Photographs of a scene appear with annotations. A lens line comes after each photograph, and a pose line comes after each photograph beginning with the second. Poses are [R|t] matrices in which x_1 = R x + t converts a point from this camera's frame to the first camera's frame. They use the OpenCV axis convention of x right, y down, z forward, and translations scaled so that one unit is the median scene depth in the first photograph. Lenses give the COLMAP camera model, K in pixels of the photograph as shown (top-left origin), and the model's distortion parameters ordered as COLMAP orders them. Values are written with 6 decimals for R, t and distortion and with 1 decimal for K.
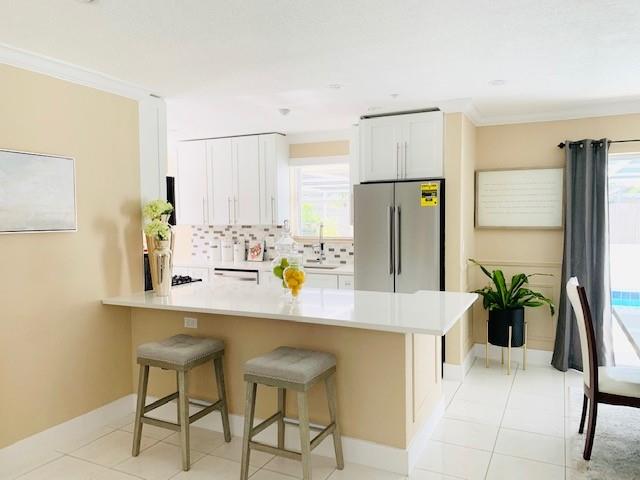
lens RADIAL K [[489.3, 0, 315.8], [0, 489.3, 241.1], [0, 0, 1]] dist [0.001957, 0.000416]
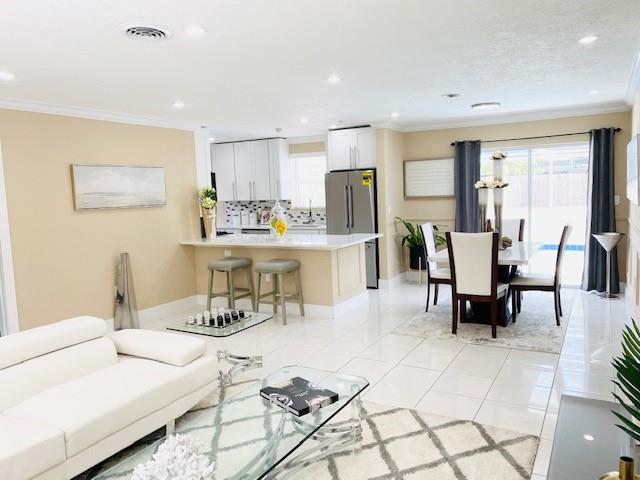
lens RADIAL K [[485.4, 0, 323.6], [0, 485.4, 239.0], [0, 0, 1]] dist [0.050206, 0.000825]
pose [[0.998471, -0.024253, -0.049681, 0.152339], [0.026547, 0.998587, 0.046043, 0.028881], [0.048494, -0.047291, 0.997703, -0.622964]]
